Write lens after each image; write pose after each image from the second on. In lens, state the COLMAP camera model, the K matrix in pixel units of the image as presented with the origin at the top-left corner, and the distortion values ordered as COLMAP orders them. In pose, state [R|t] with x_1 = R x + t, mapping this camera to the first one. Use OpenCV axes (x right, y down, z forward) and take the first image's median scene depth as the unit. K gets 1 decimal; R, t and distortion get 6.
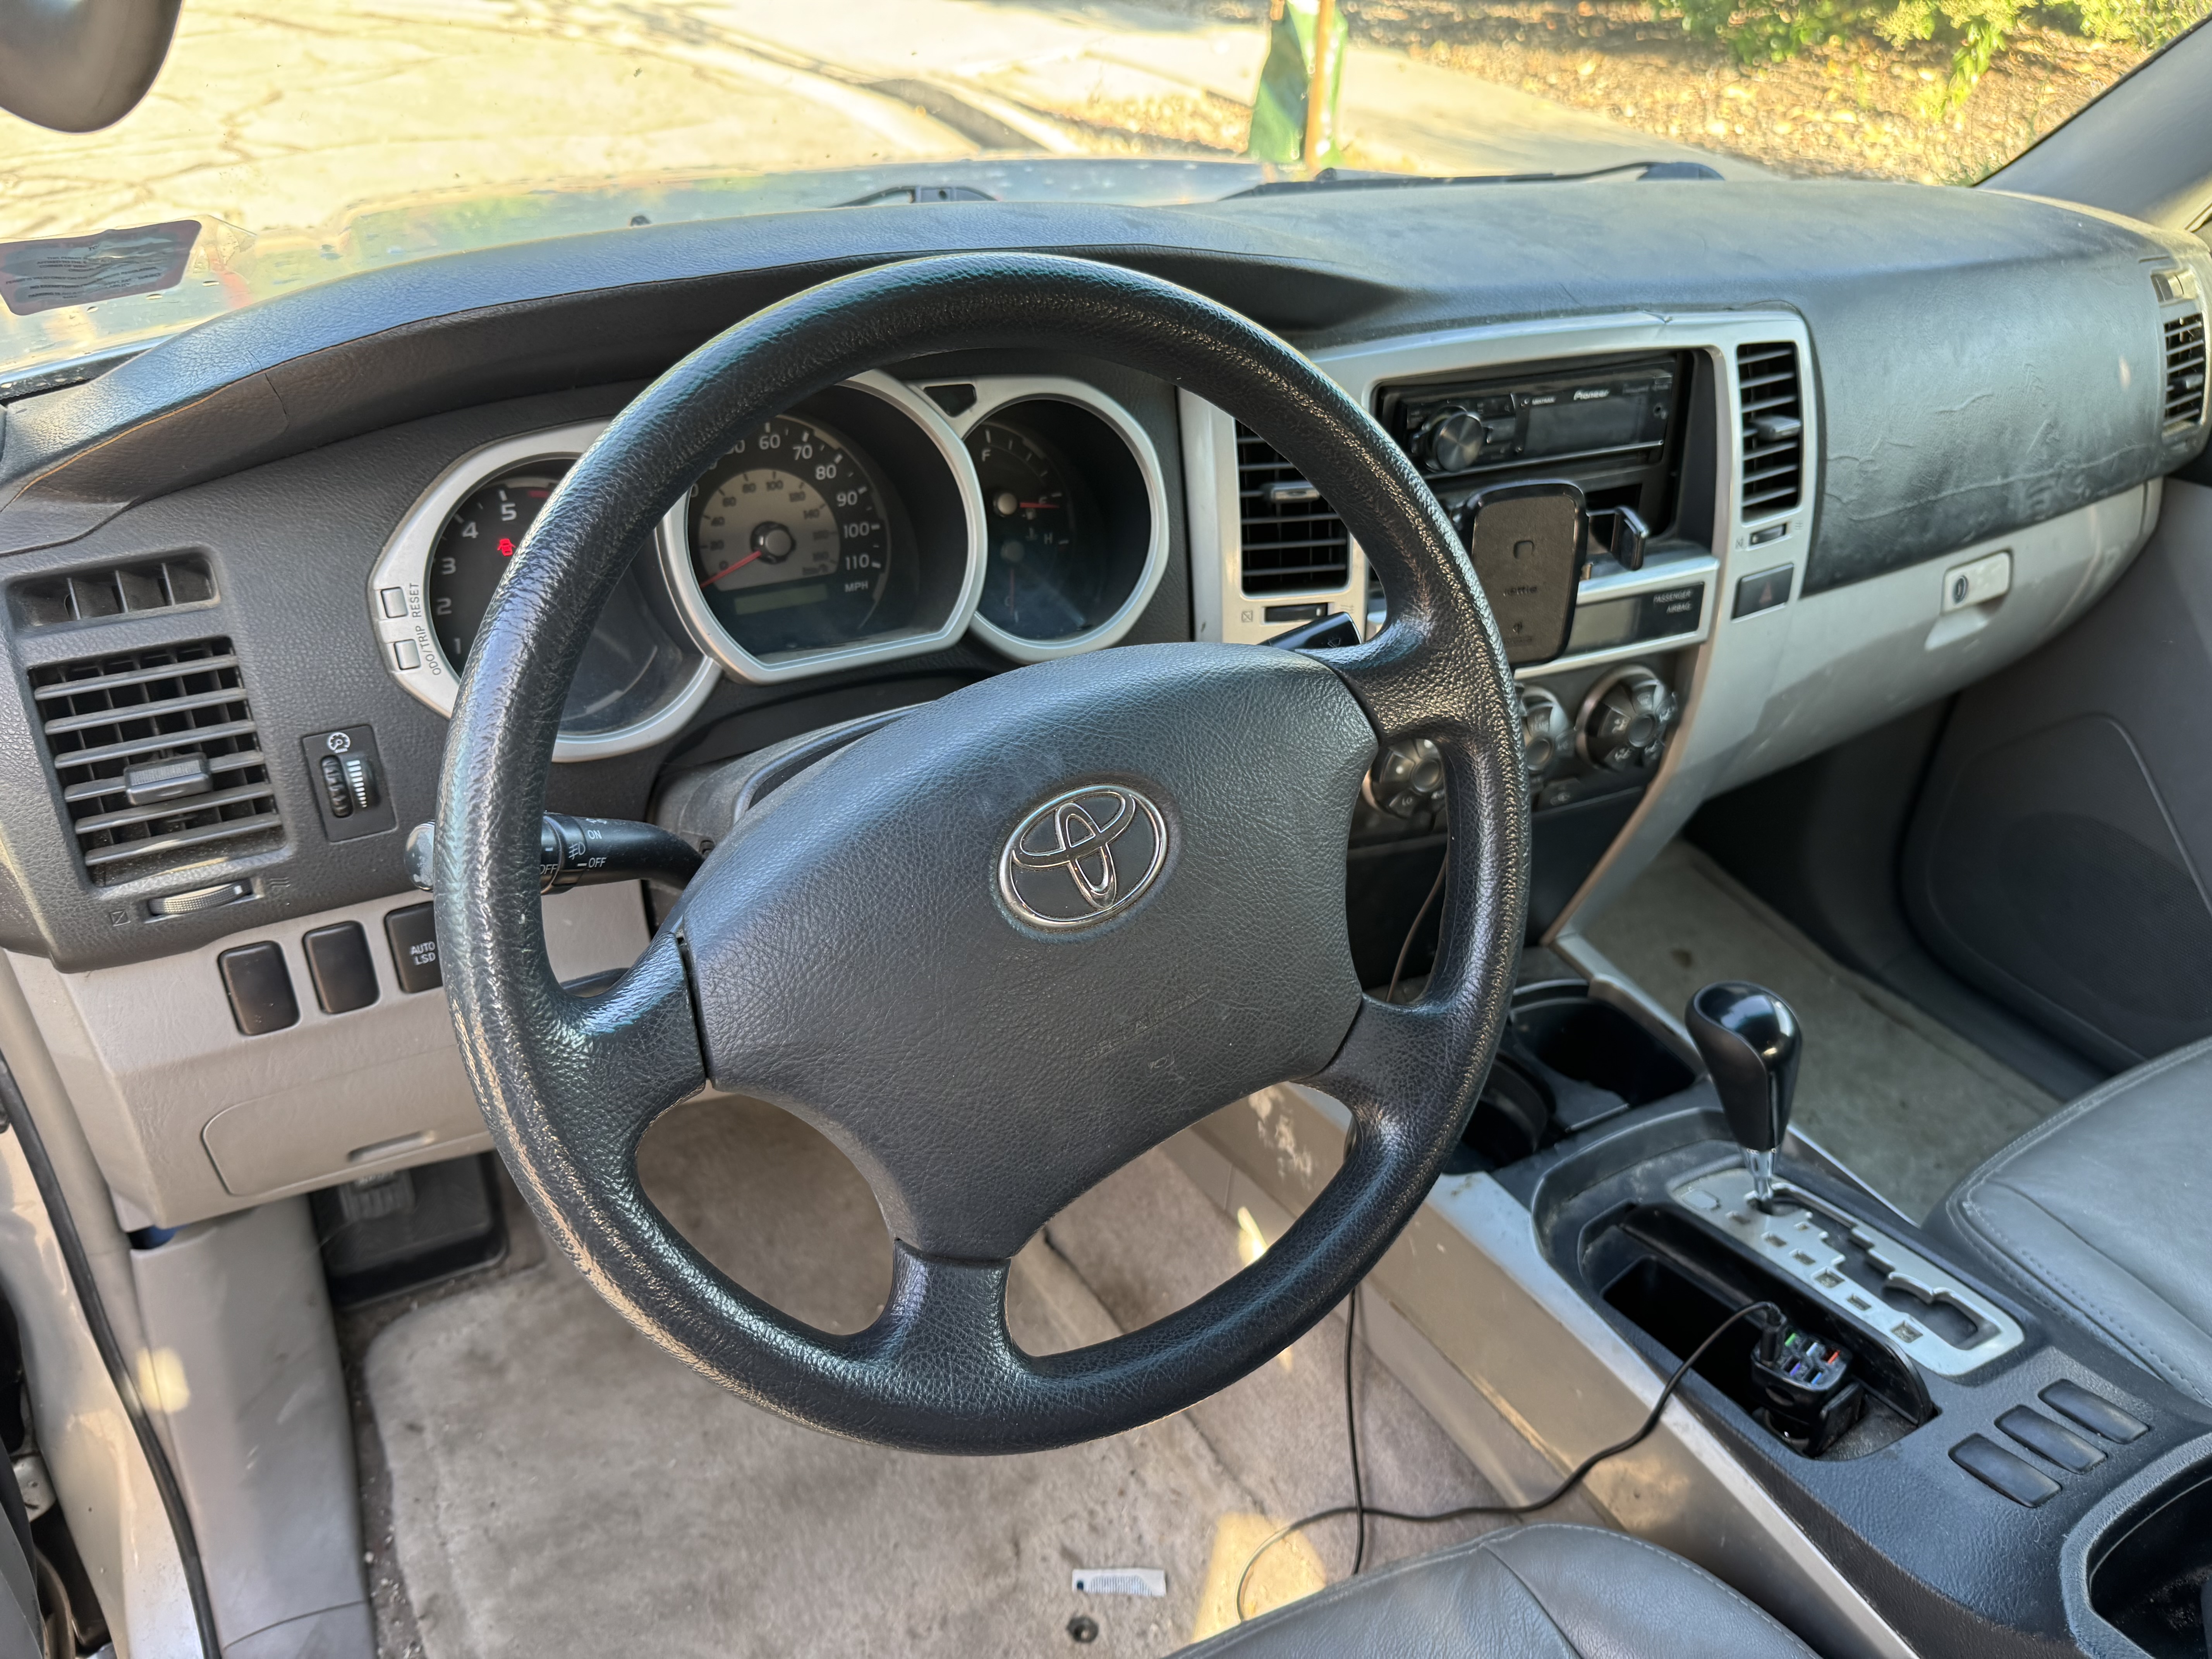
lens RADIAL K [[1567.3, 0, 1105.7], [0, 1567.3, 766.8], [0, 0, 1]] dist [0.055998, -0.110723]
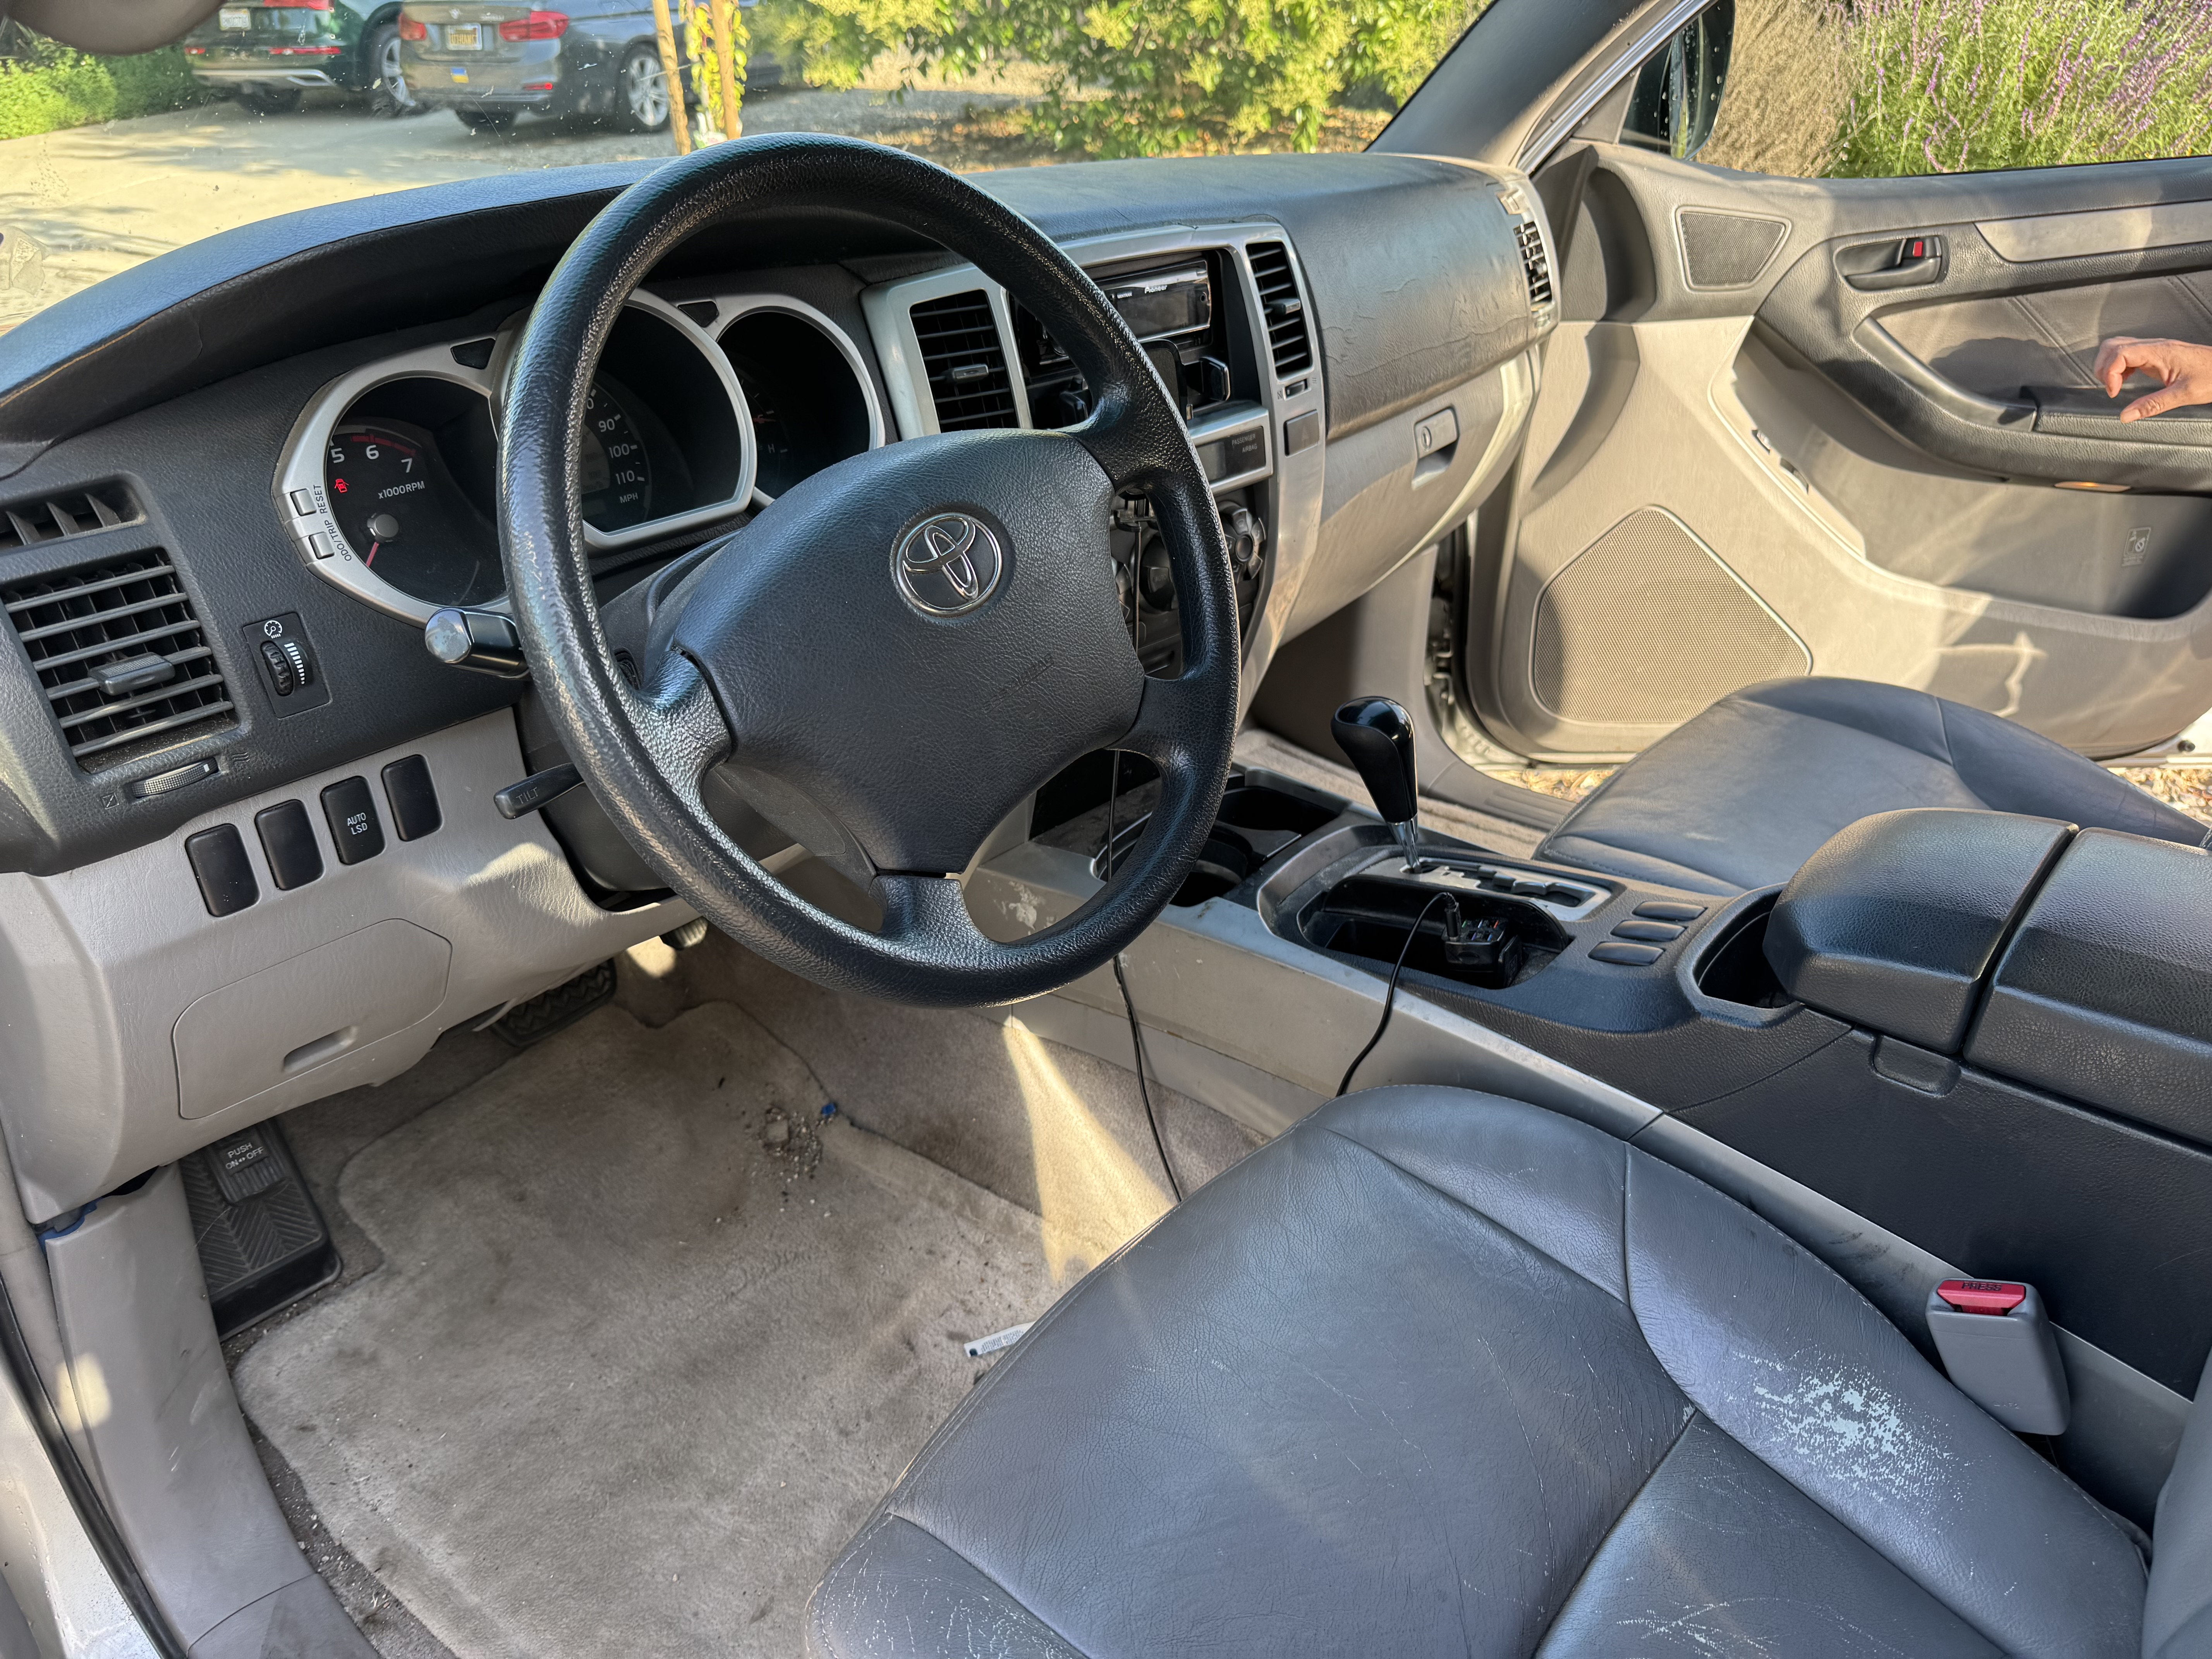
lens RADIAL K [[1642.2, 0, 1103.6], [0, 1642.2, 828.6], [0, 0, 1]] dist [-0.006751, -0.030858]
pose [[0.927337, -0.208703, 0.310627, -0.261922], [0.229900, 0.972660, -0.032830, 0.247300], [-0.295282, 0.101858, 0.949965, -0.243925]]
